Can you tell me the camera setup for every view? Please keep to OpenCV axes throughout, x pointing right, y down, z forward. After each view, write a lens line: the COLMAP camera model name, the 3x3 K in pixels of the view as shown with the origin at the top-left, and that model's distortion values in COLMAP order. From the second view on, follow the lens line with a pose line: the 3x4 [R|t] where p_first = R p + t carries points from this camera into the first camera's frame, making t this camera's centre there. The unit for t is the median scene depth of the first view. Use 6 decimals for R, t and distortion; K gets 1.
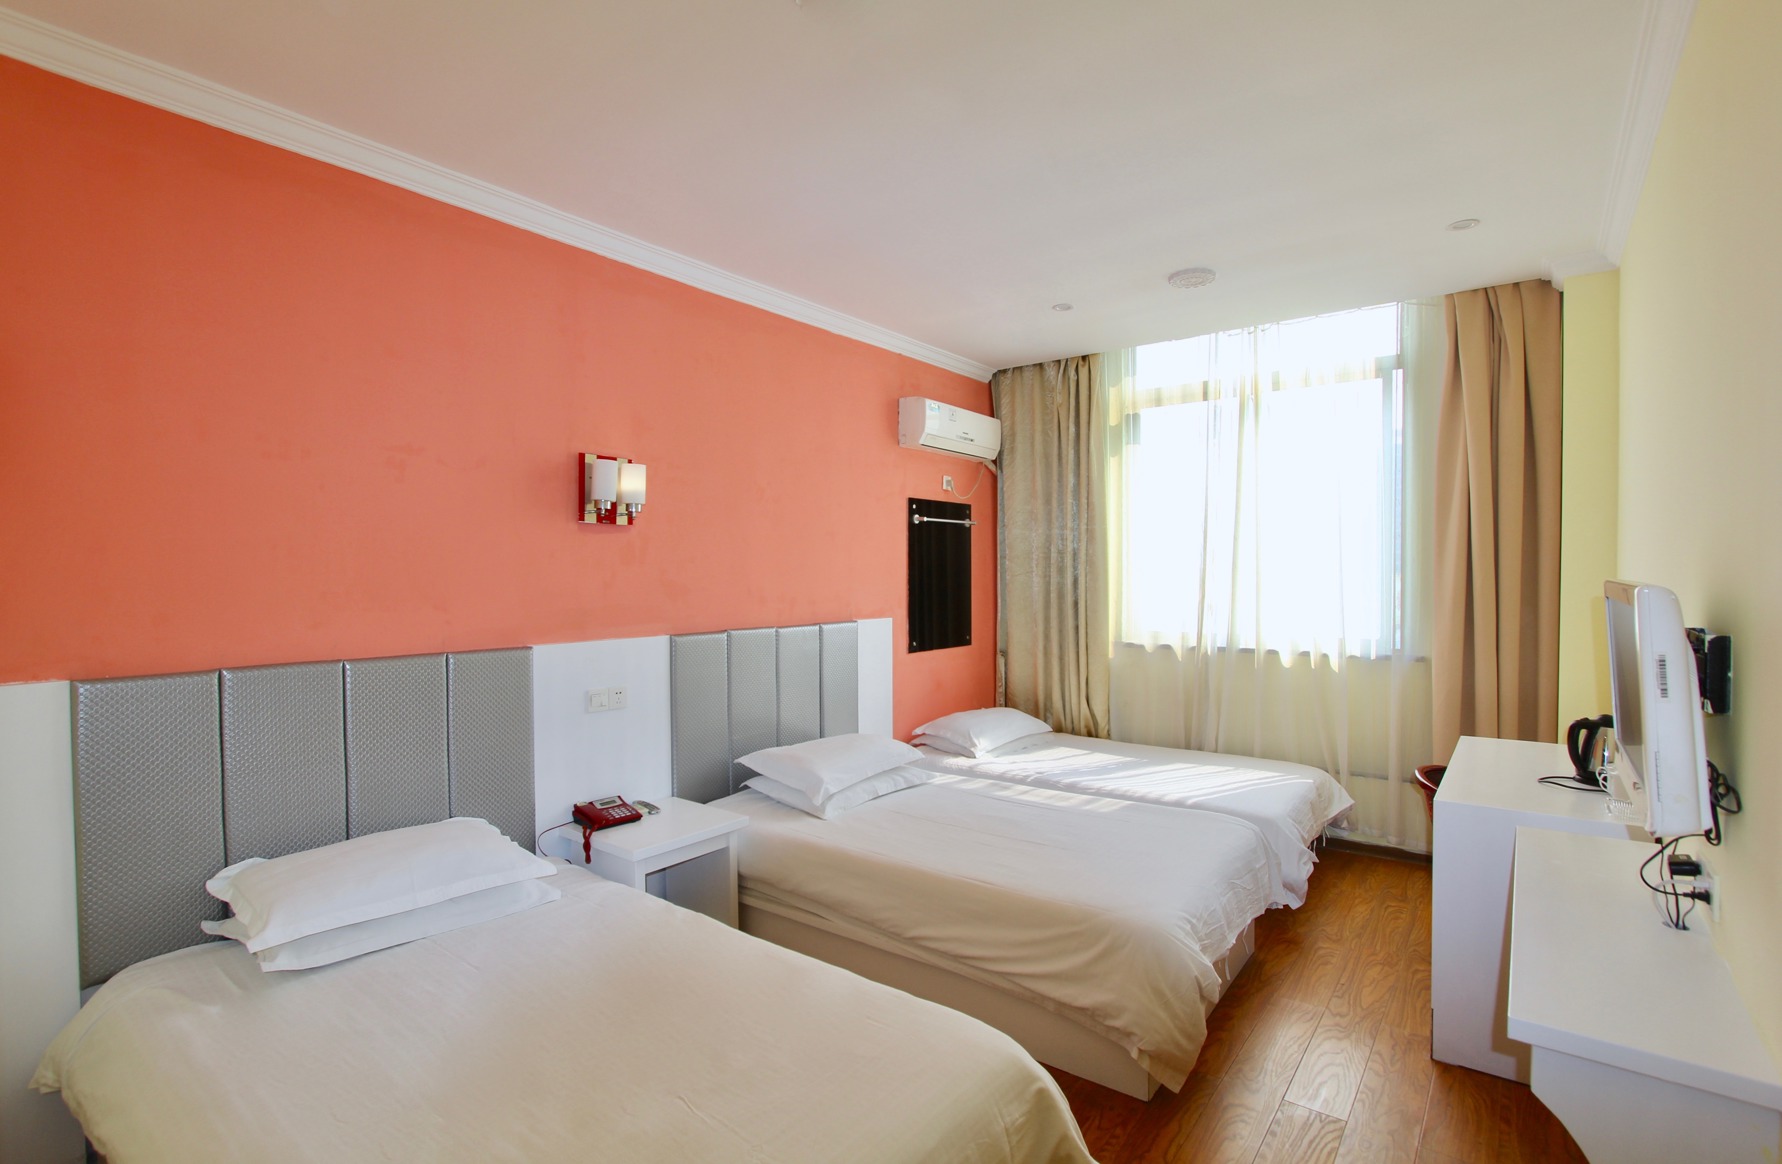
lens RADIAL K [[849.9, 0, 887.1], [0, 849.9, 581.5], [0, 0, 1]] dist [0.003250, 0.000161]
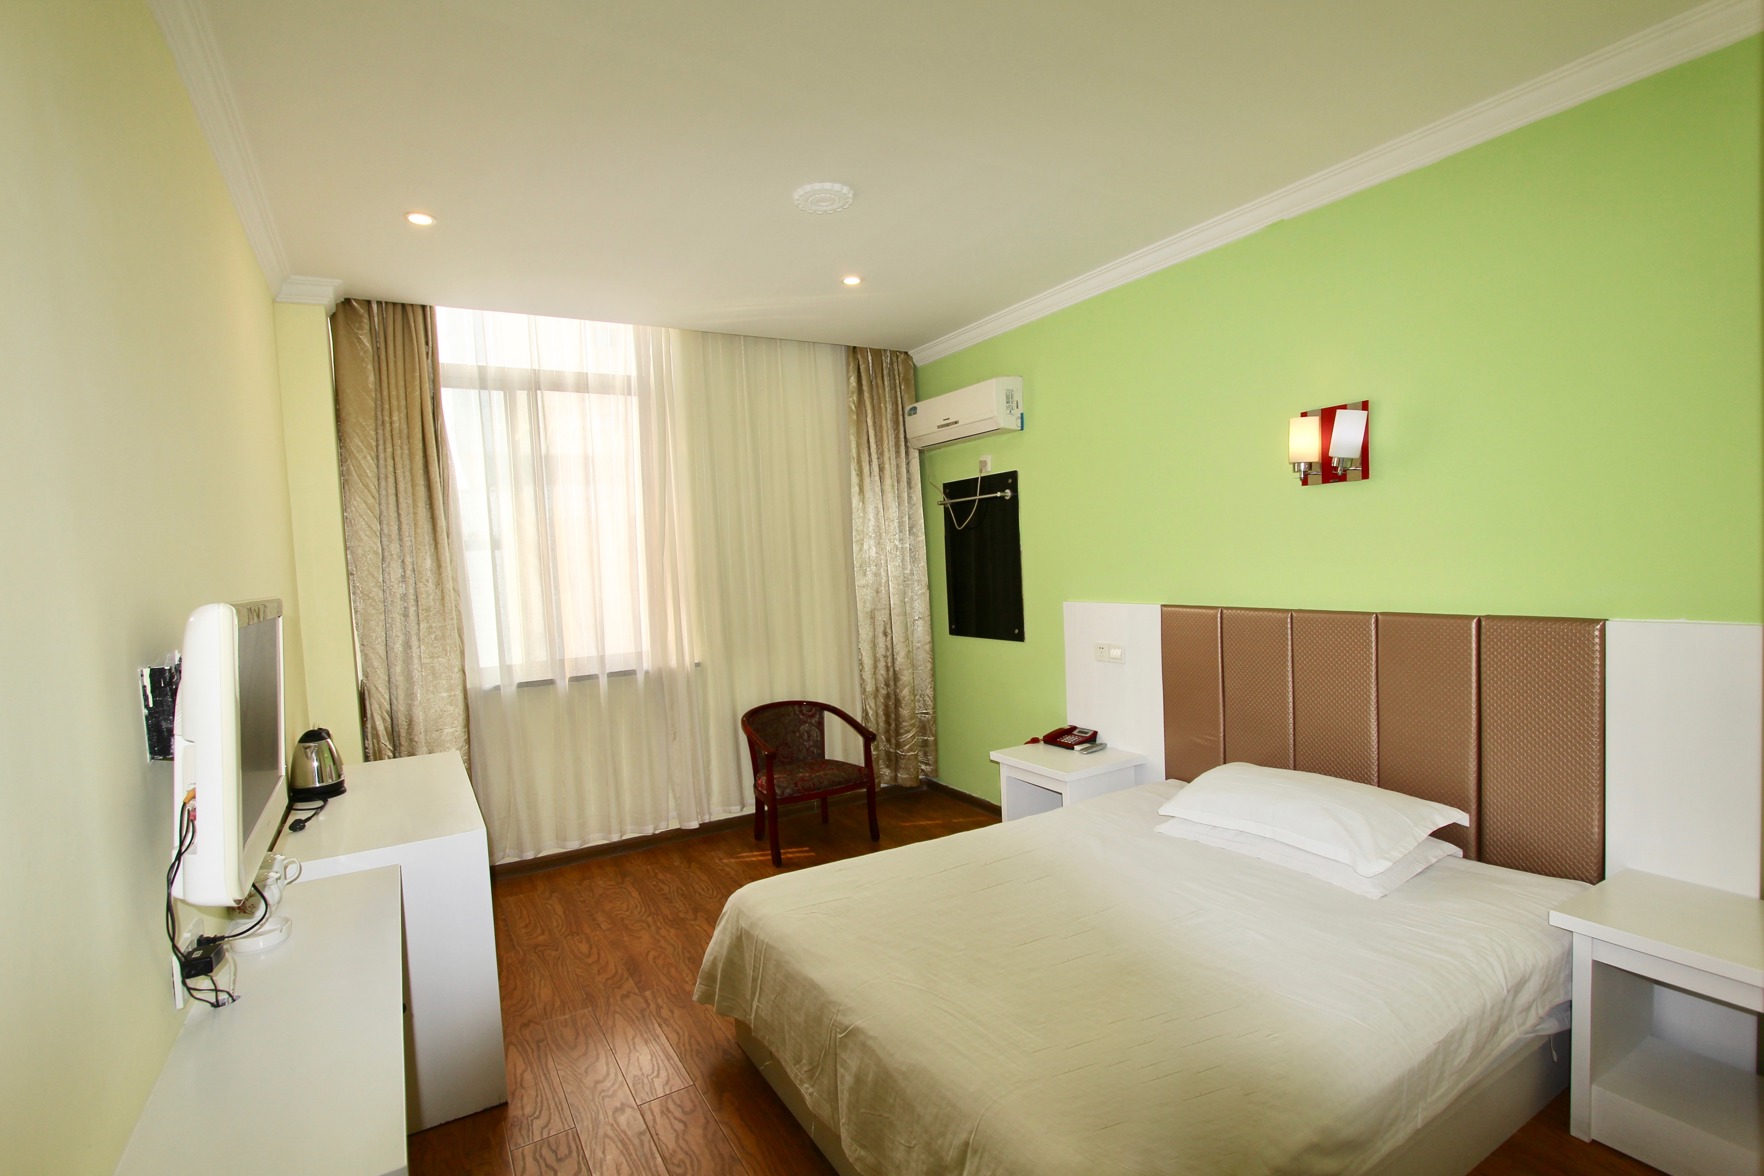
lens RADIAL K [[824.9, 0, 878.7], [0, 824.9, 587.7], [0, 0, 1]] dist [-0.002925, -0.000108]
pose [[-0.356811, 0.012386, -0.934094, 2.877159], [-0.006769, 0.999852, 0.015843, 0.036649], [0.934152, 0.011976, -0.356675, 3.725041]]
